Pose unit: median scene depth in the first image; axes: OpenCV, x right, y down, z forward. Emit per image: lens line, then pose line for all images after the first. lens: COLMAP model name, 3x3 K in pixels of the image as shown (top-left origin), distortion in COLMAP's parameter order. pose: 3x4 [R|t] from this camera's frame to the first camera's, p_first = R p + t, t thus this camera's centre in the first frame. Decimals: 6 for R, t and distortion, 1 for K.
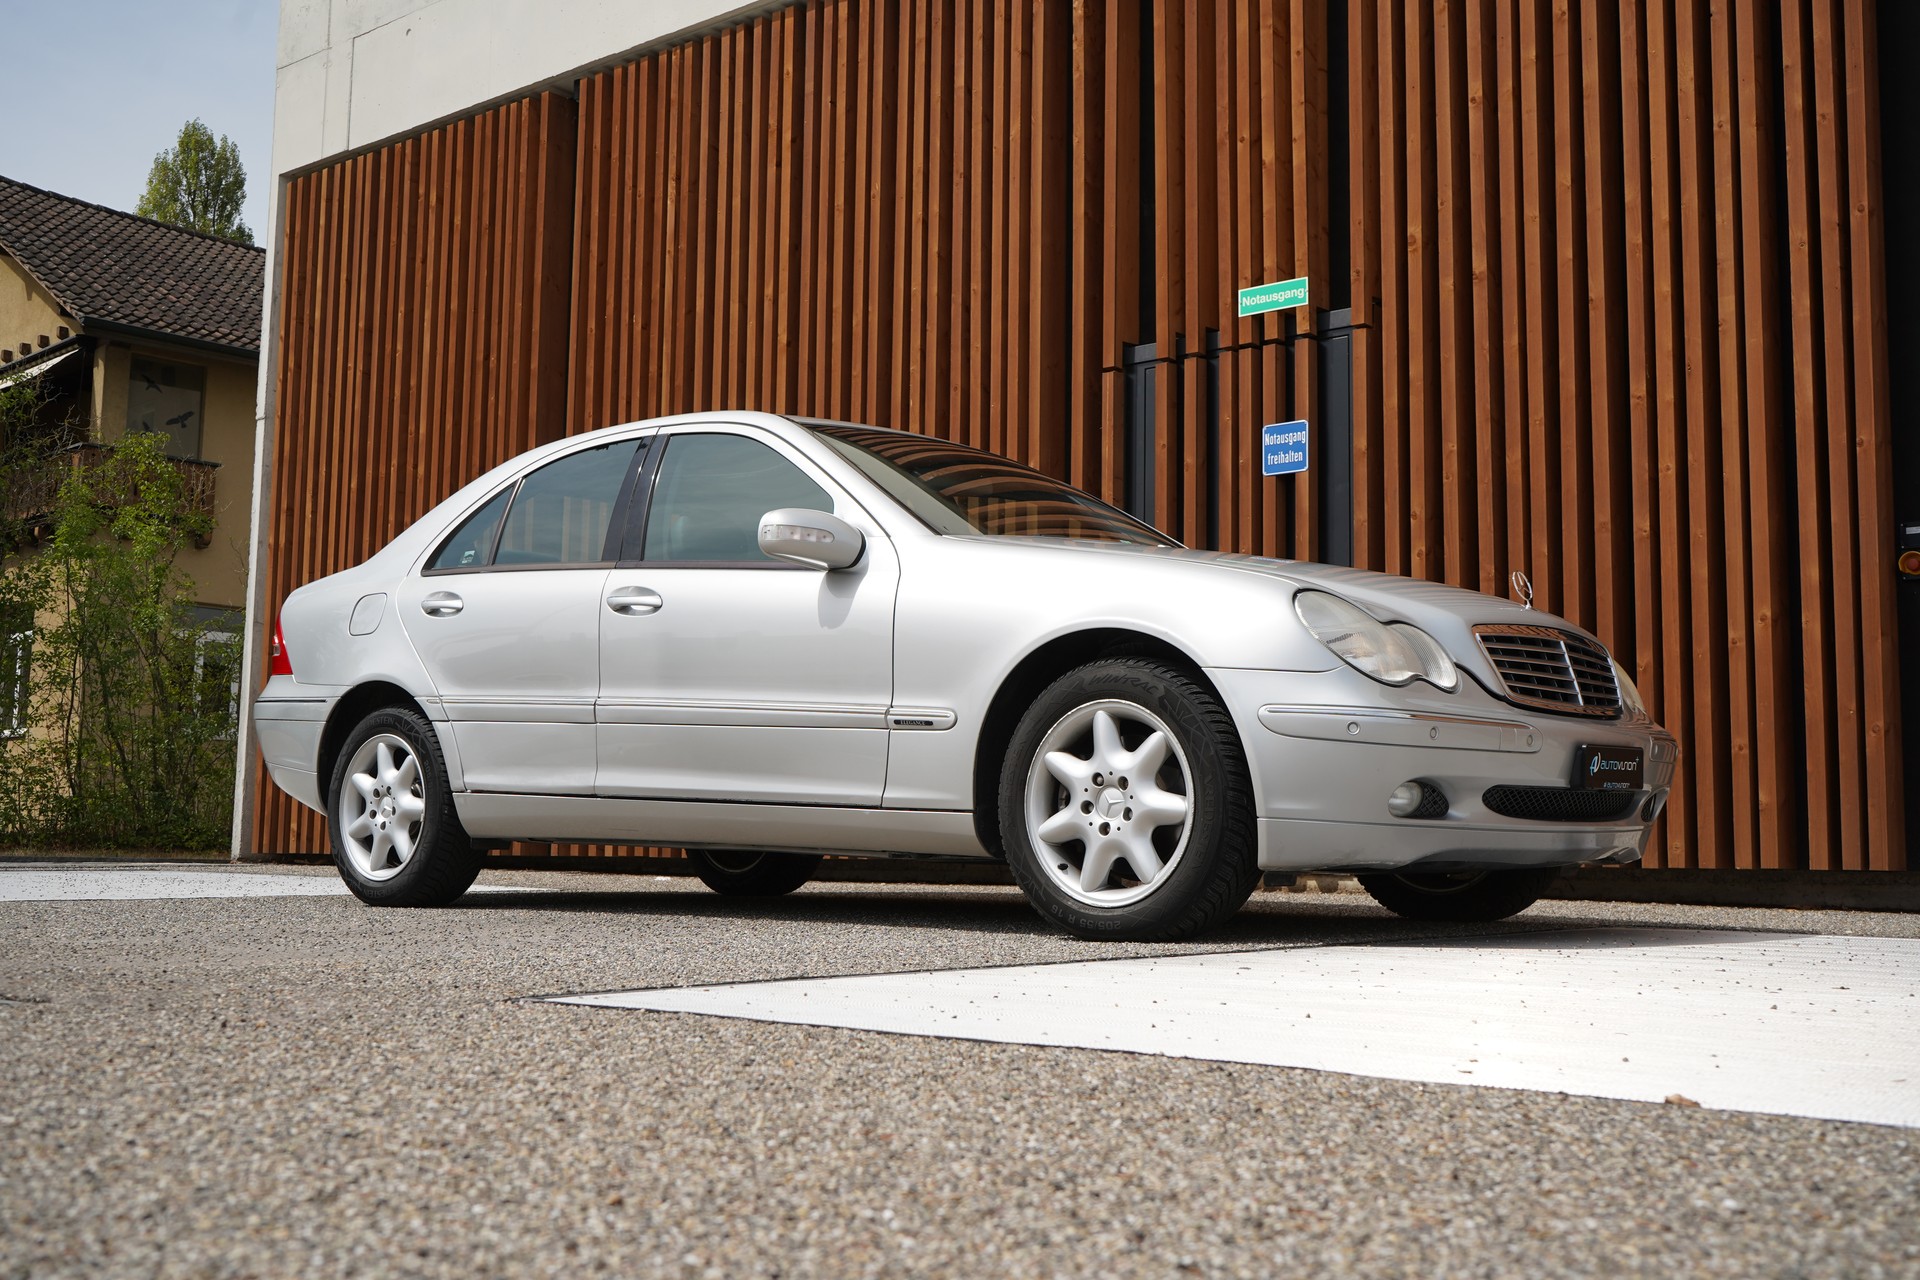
lens RADIAL K [[1979.7, 0, 959.8], [0, 1979.7, 641.8], [0, 0, 1]] dist [-0.010849, 0.023660]
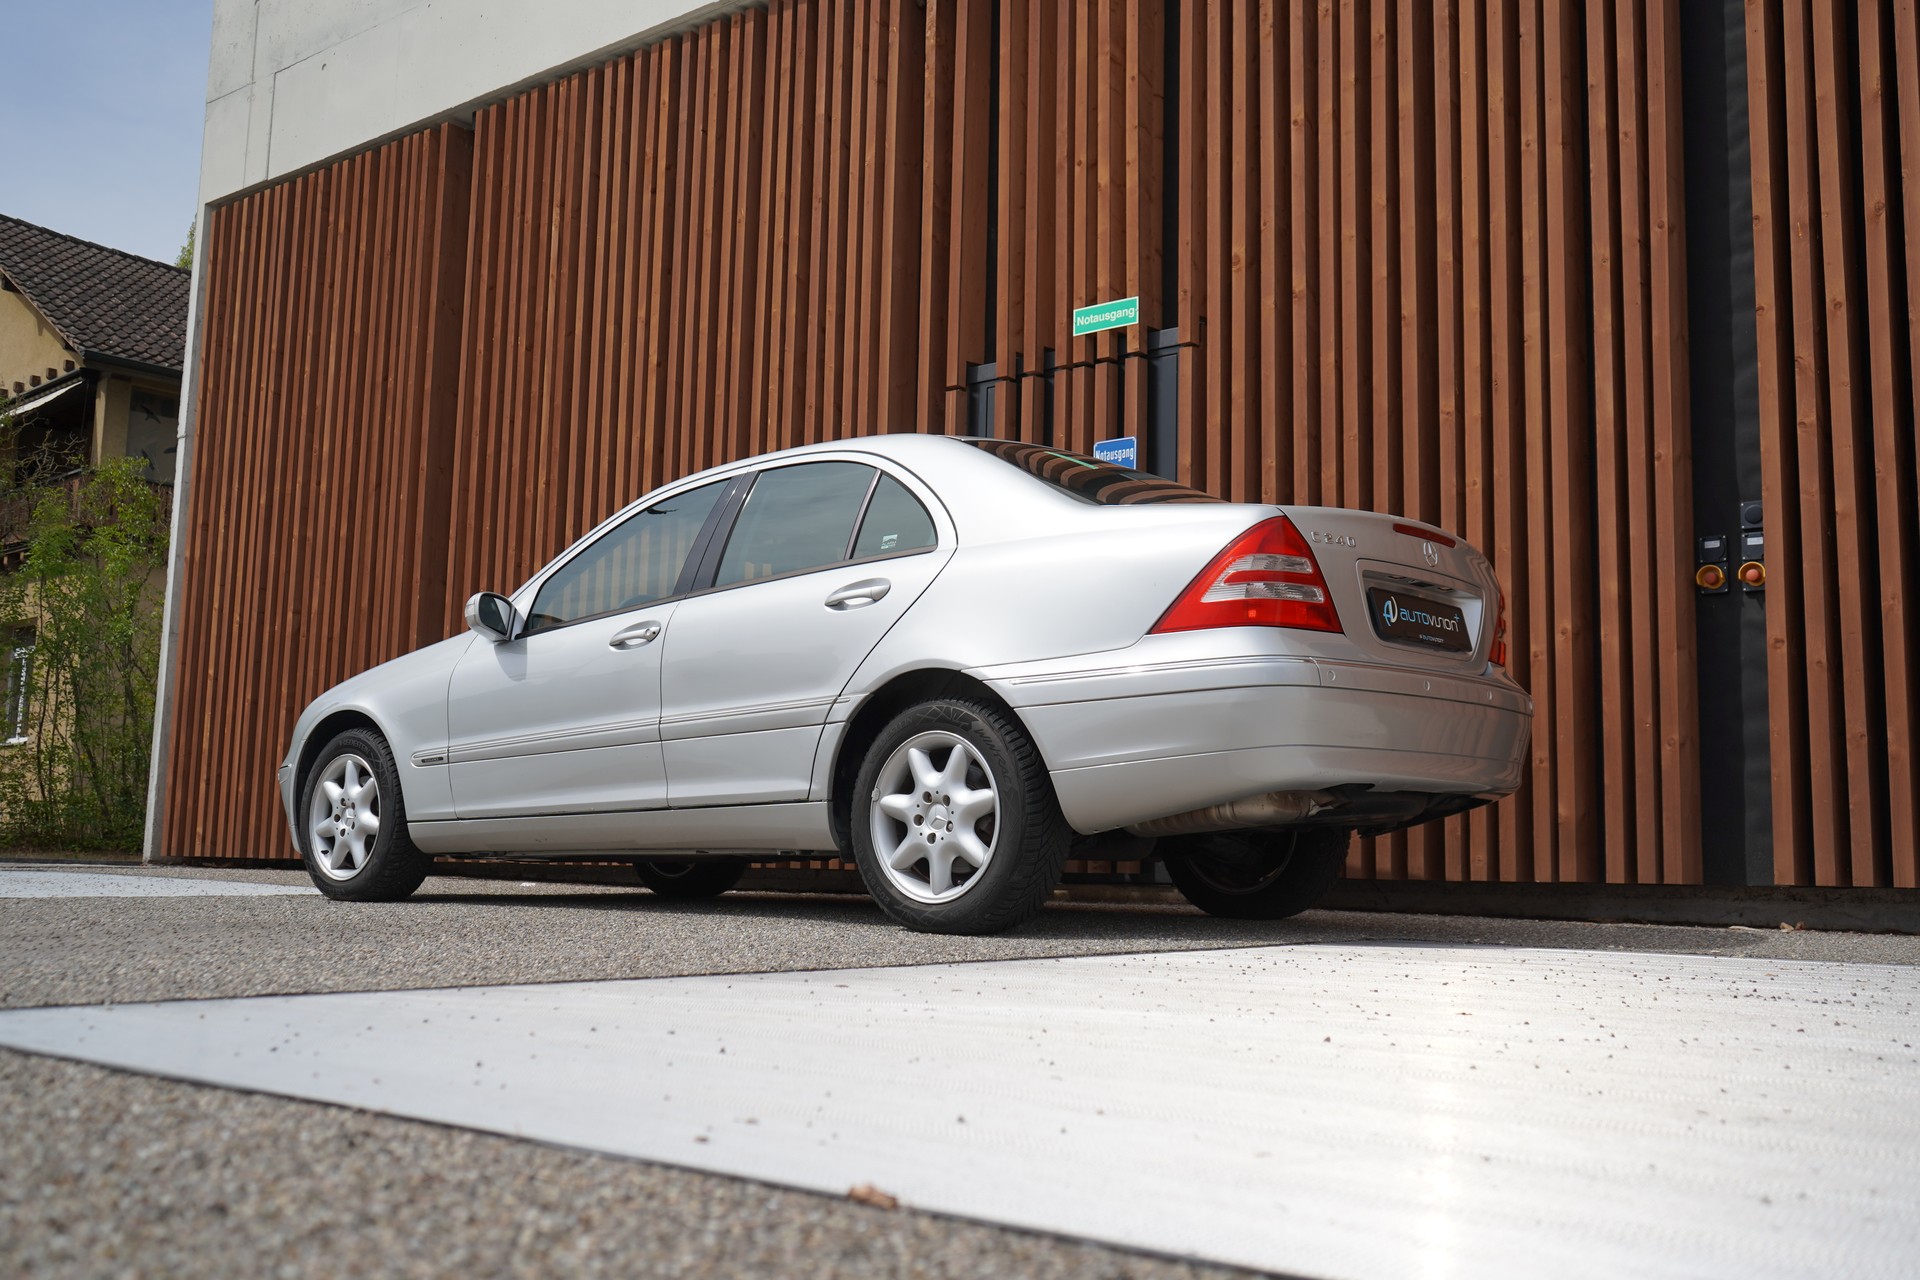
lens RADIAL K [[1808.2, 0, 964.9], [0, 1808.2, 635.7], [0, 0, 1]] dist [0.012157, 0.002502]
pose [[0.999906, 0.007966, 0.011149, 0.076453], [-0.007780, 0.999833, -0.016562, 0.006251], [-0.011280, 0.016474, 0.999801, 0.070727]]
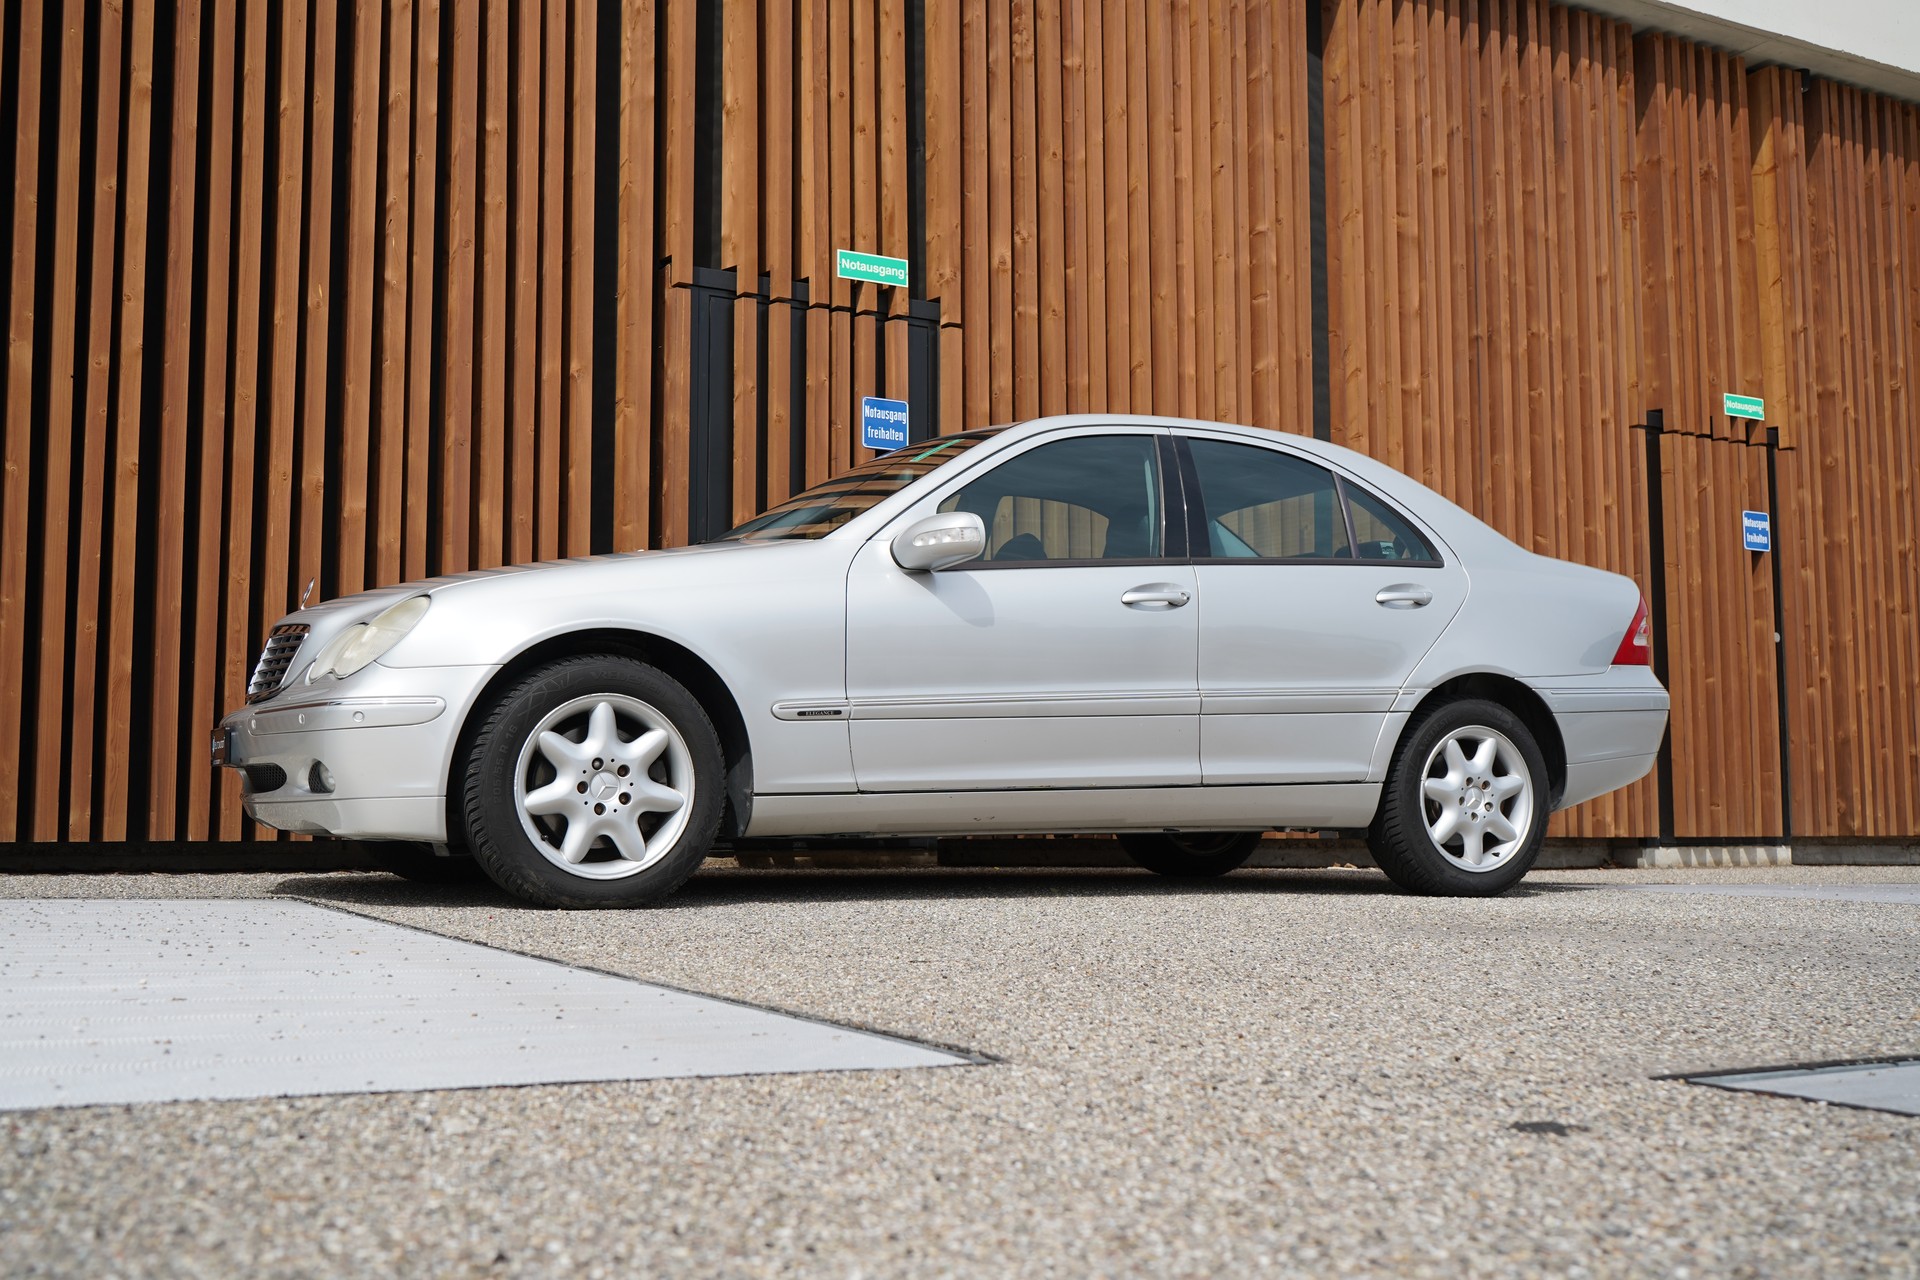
lens RADIAL K [[1936.6, 0, 954.7], [0, 1936.6, 642.0], [0, 0, 1]] dist [-0.005592, 0.004870]
pose [[0.374435, 0.073742, 0.924316, -0.707930], [-0.100284, 0.994206, -0.038693, 0.045406], [-0.921814, -0.078206, 0.379660, 0.575796]]
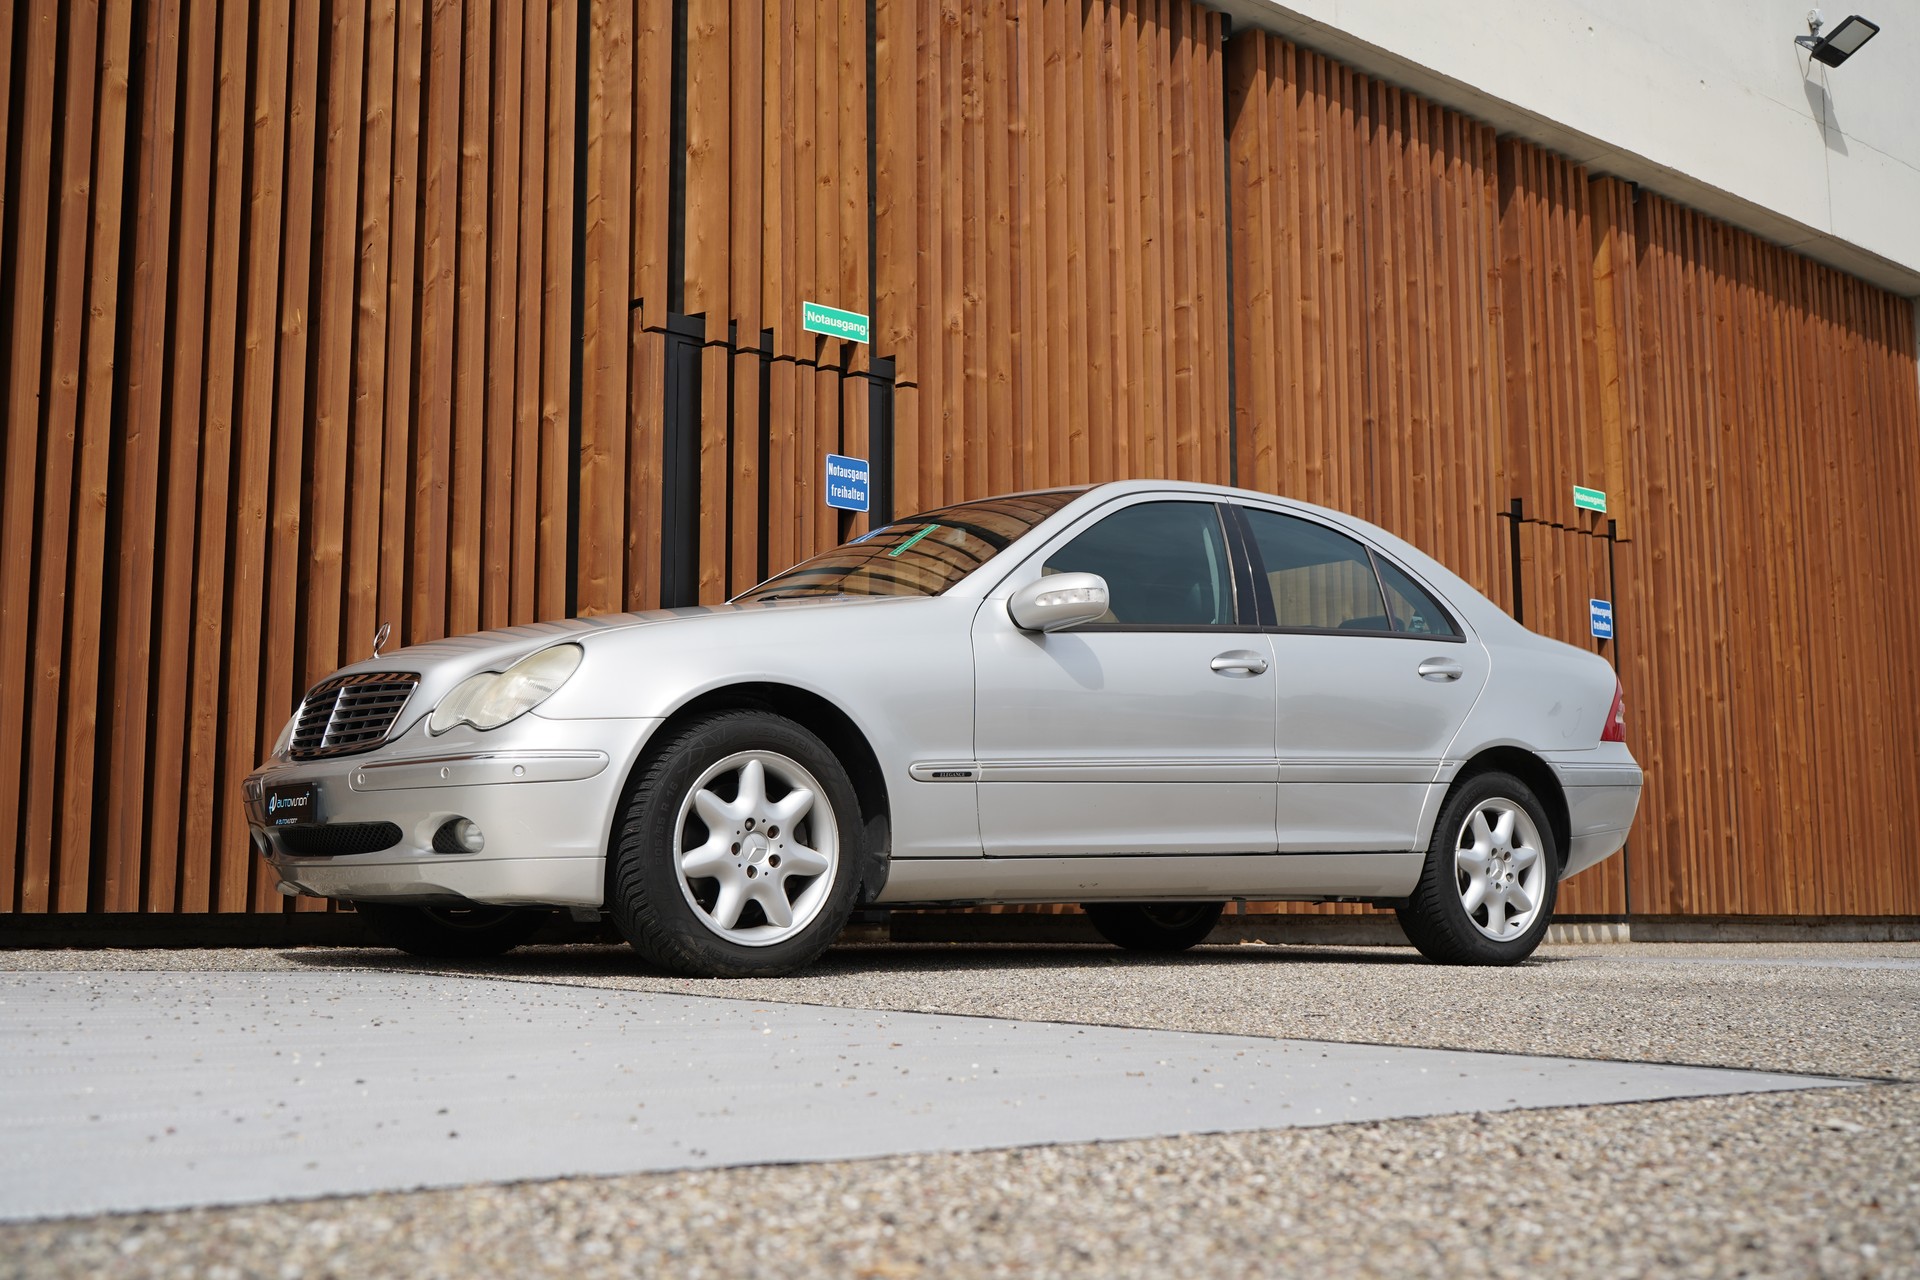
lens RADIAL K [[2019.4, 0, 954.8], [0, 2019.4, 648.5], [0, 0, 1]] dist [-0.018396, 0.040548]
pose [[0.196982, 0.114986, 0.973641, -0.765552], [-0.108059, 0.989594, -0.095008, 0.069366], [-0.974434, -0.086496, 0.207358, 0.723245]]
